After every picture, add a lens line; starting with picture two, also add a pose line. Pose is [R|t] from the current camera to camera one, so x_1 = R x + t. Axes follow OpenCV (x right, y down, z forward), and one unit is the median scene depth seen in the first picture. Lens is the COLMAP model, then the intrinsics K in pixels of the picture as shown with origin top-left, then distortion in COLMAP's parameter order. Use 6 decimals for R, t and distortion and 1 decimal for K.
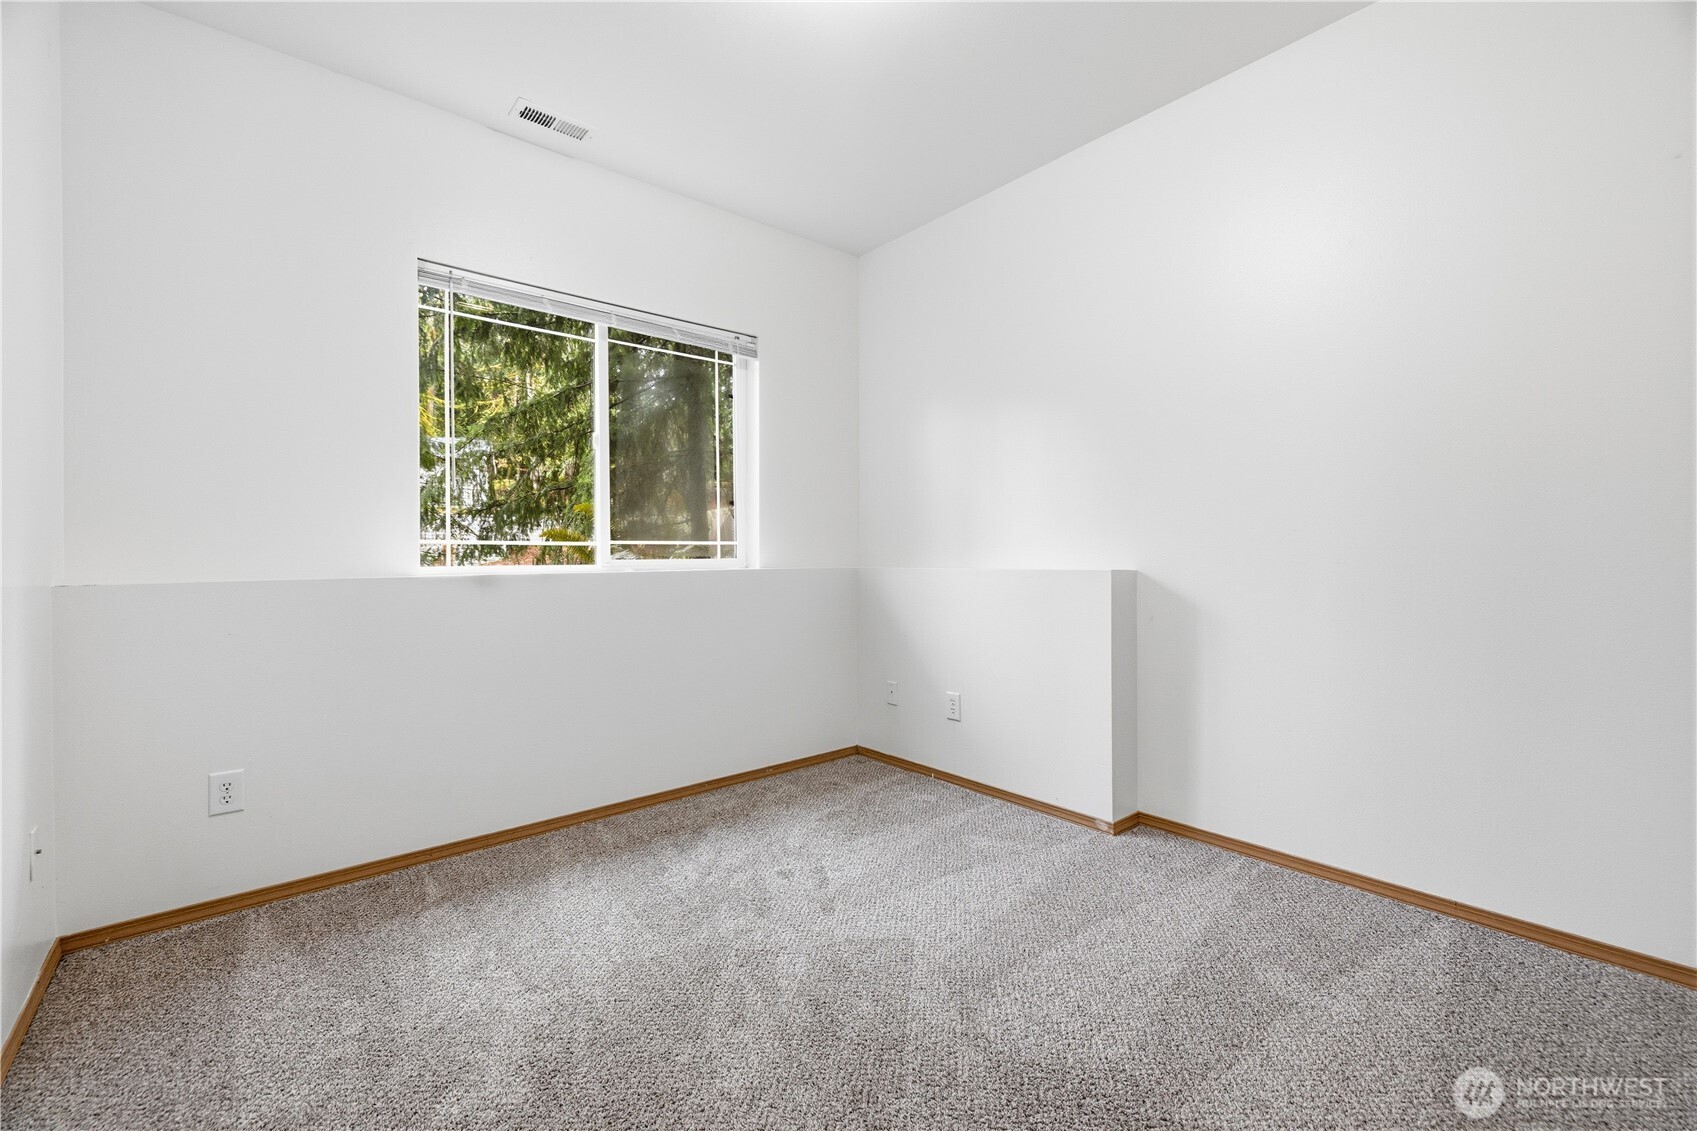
lens RADIAL K [[706.2, 0, 850.7], [0, 706.2, 558.2], [0, 0, 1]] dist [-0.004751, 0.000923]
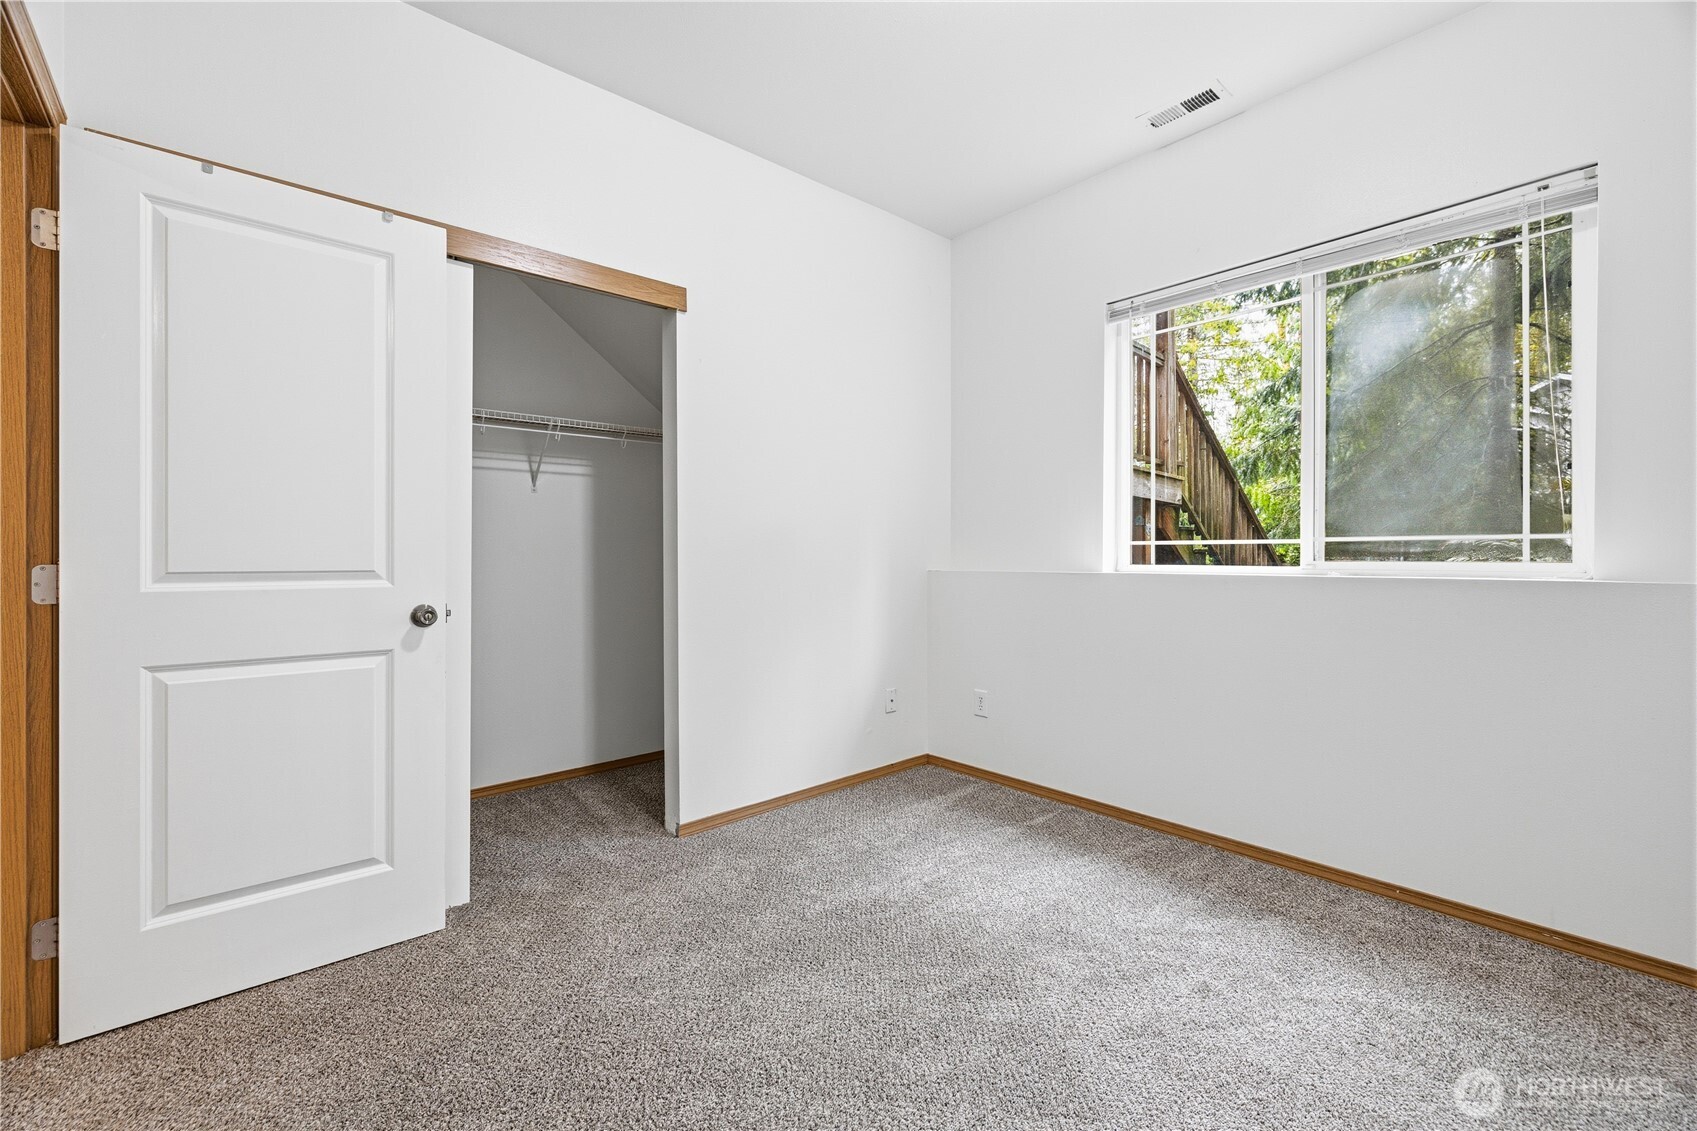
lens RADIAL K [[706.2, 0, 850.7], [0, 706.2, 558.2], [0, 0, 1]] dist [-0.004751, 0.000923]
pose [[0.008565, 0.011730, -0.999895, 0.538323], [-0.004408, 0.999922, 0.011692, -0.009074], [0.999954, 0.004308, 0.008616, 0.528212]]
